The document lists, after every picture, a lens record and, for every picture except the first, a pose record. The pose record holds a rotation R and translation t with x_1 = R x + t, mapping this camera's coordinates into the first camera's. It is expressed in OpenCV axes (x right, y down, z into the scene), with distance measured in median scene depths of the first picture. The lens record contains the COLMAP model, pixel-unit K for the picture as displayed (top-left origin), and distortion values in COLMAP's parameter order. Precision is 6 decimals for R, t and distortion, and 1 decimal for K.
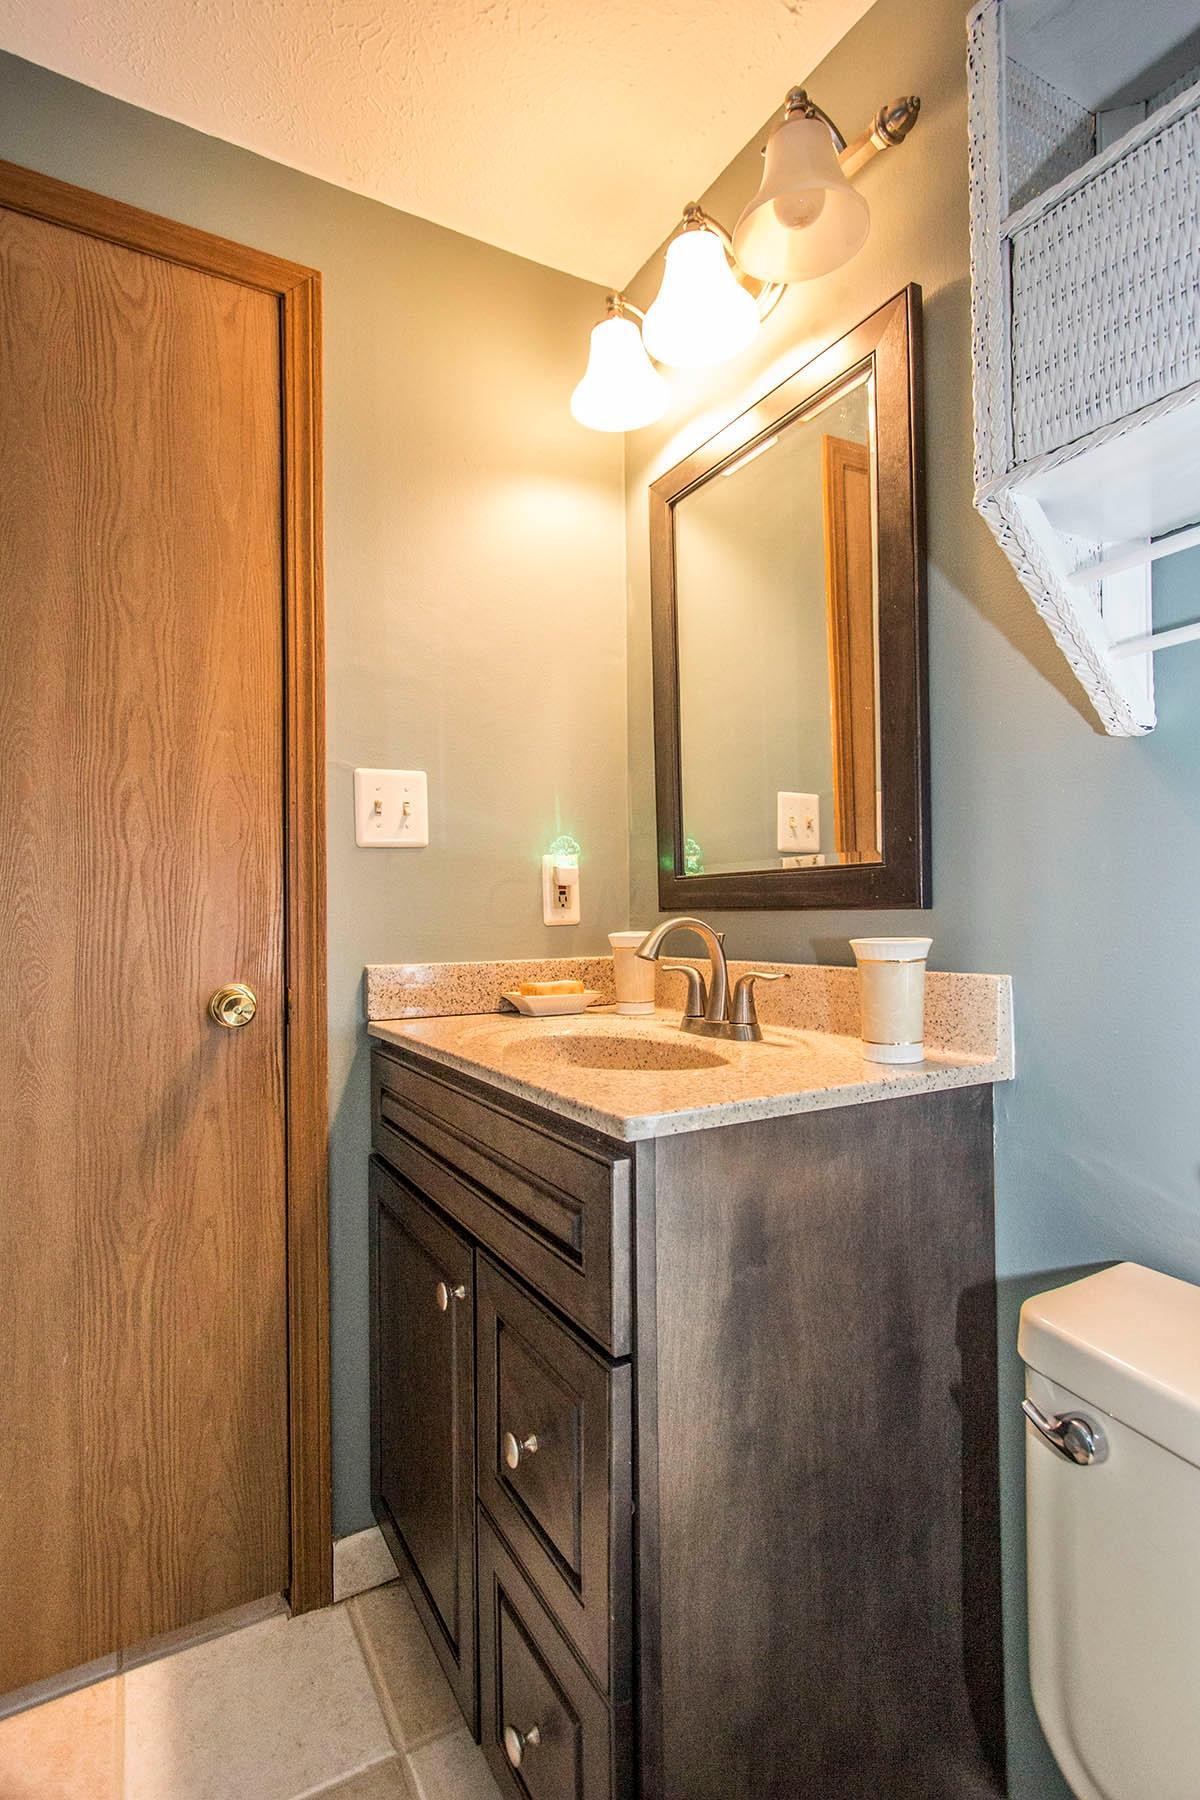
lens RADIAL K [[846.4, 0, 683.2], [0, 846.4, 911.4], [0, 0, 1]] dist [-0.001197, -0.000272]
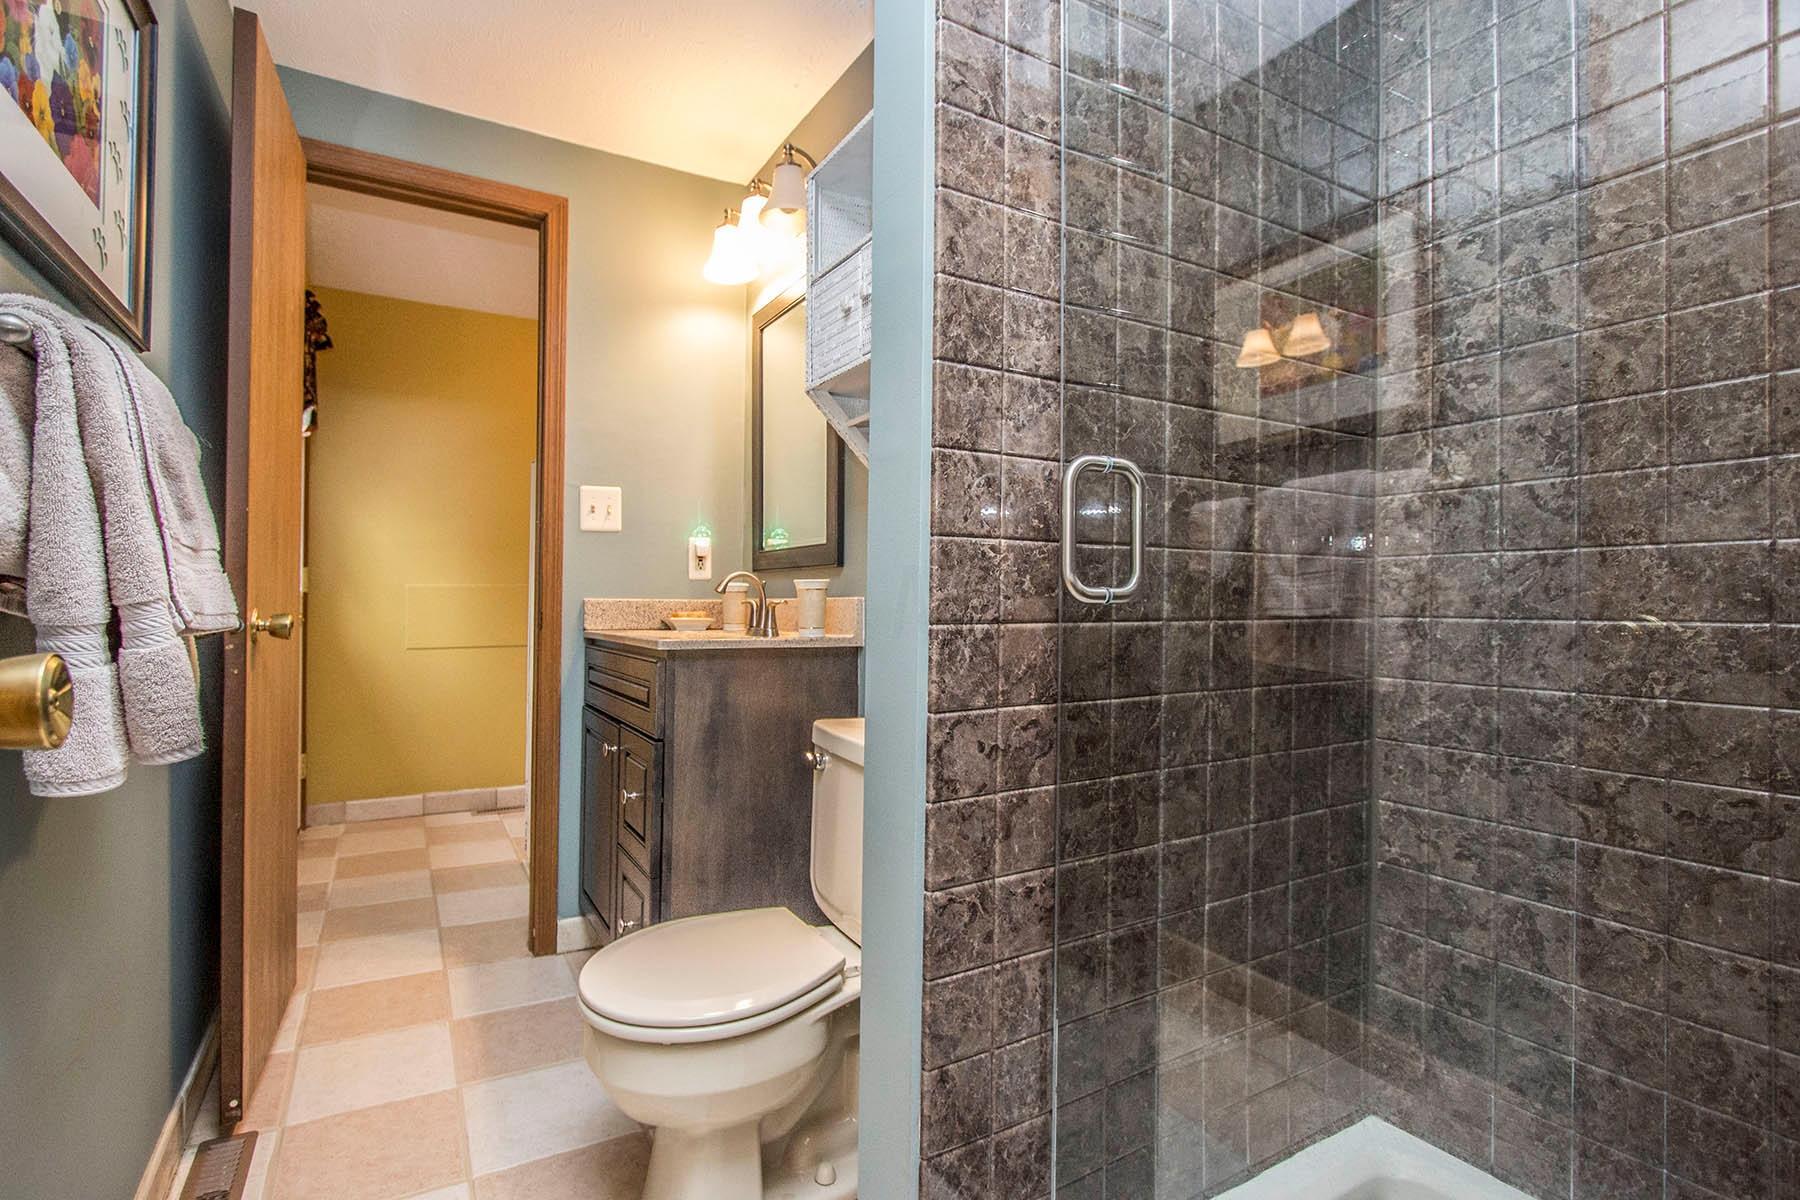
lens RADIAL K [[846.4, 0, 889.3], [0, 846.4, 587.0], [0, 0, 1]] dist [-0.001197, -0.000272]
pose [[0.997704, 0.019977, -0.064717, 0.372313], [-0.020305, 0.999784, -0.004414, 0.035103], [0.064615, 0.005718, 0.997894, -0.714912]]
